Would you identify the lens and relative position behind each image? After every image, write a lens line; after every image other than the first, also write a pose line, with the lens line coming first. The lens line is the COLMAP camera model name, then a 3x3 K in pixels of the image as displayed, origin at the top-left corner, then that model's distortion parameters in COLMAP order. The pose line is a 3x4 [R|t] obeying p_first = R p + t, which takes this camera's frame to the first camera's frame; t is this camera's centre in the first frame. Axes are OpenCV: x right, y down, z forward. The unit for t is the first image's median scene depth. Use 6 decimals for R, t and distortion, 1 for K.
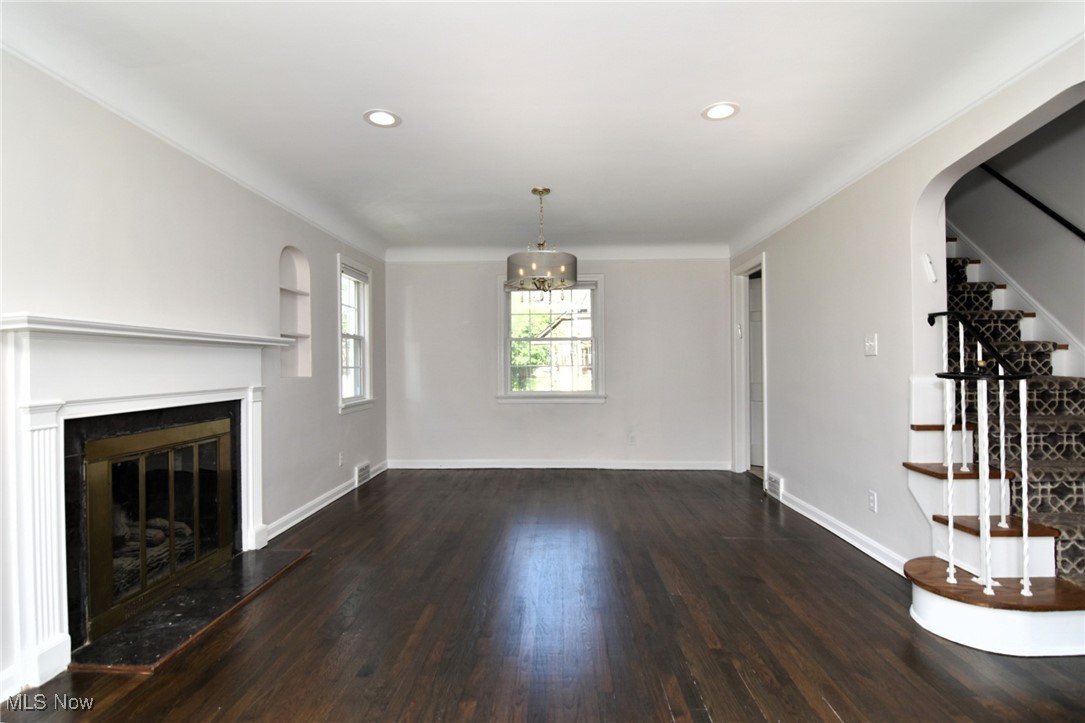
lens RADIAL K [[551.4, 0, 542.5], [0, 551.4, 361.5], [0, 0, 1]] dist [-0.001366, -0.014039]
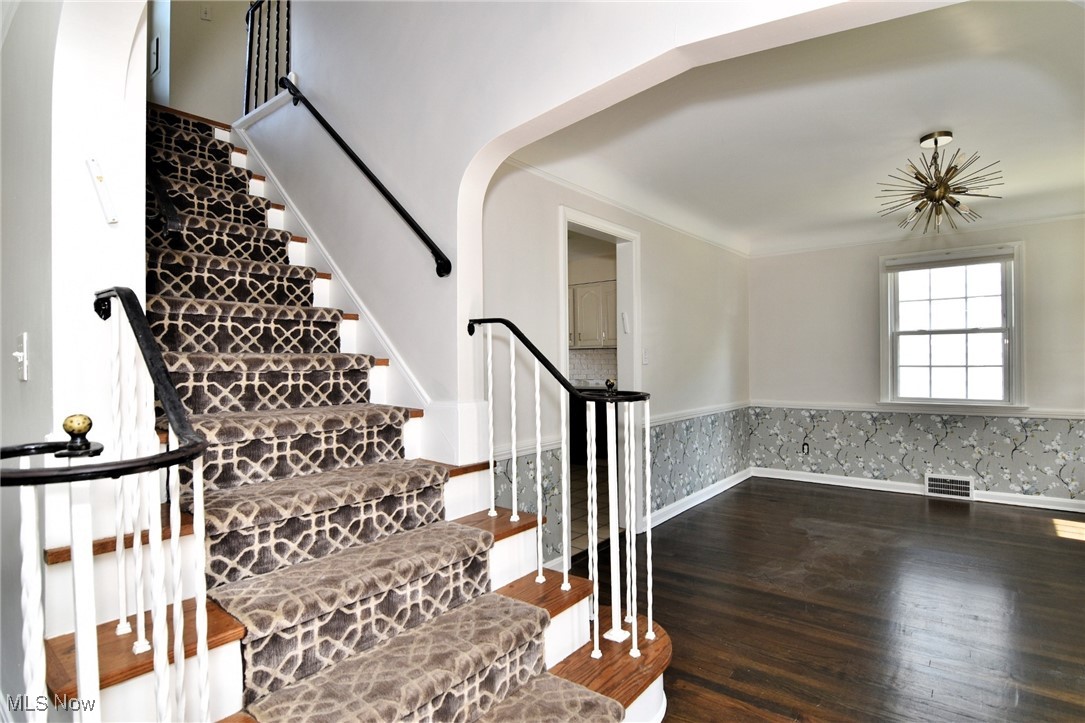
lens RADIAL K [[551.4, 0, 542.5], [0, 551.4, 361.5], [0, 0, 1]] dist [-0.001366, -0.014039]
pose [[0.598943, 0.004078, 0.800781, 0.489679], [-0.002034, 0.999992, -0.003571, -0.025567], [-0.800789, 0.000511, 0.598947, 0.382626]]
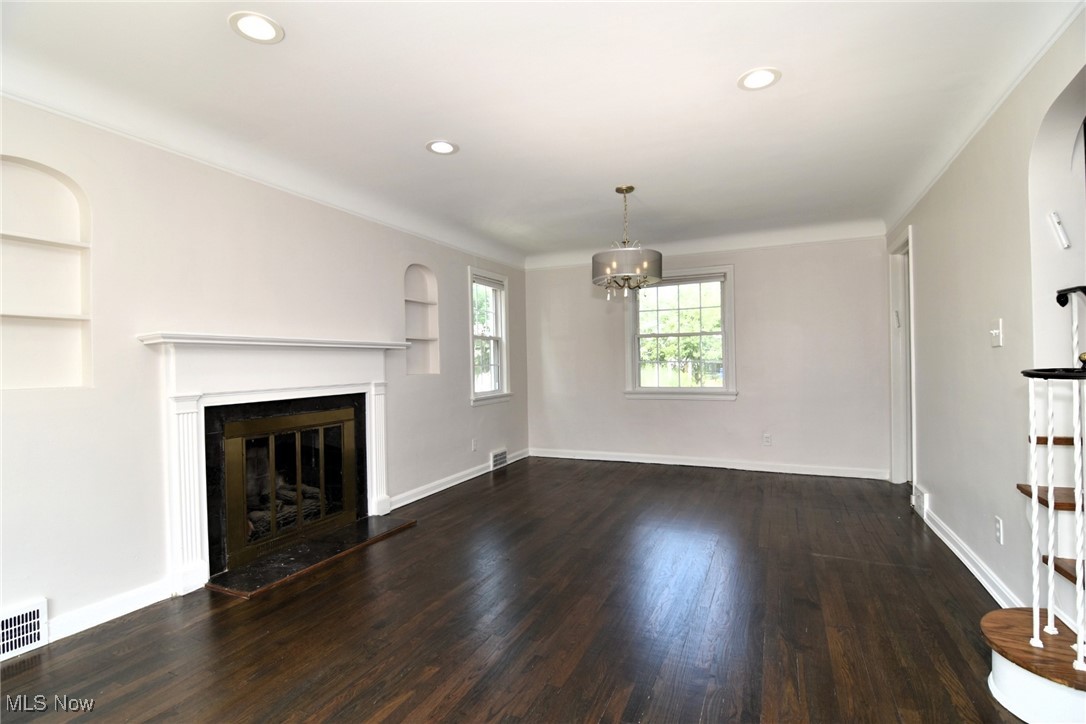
lens RADIAL K [[527.9, 0, 543.0], [0, 527.9, 362.0], [0, 0, 1]] dist [-0.004014, -0.010402]
pose [[0.925880, -0.009996, -0.377686, 0.274337], [0.013825, 0.999877, 0.007430, -0.003259], [0.377566, -0.012101, 0.925904, 0.056996]]
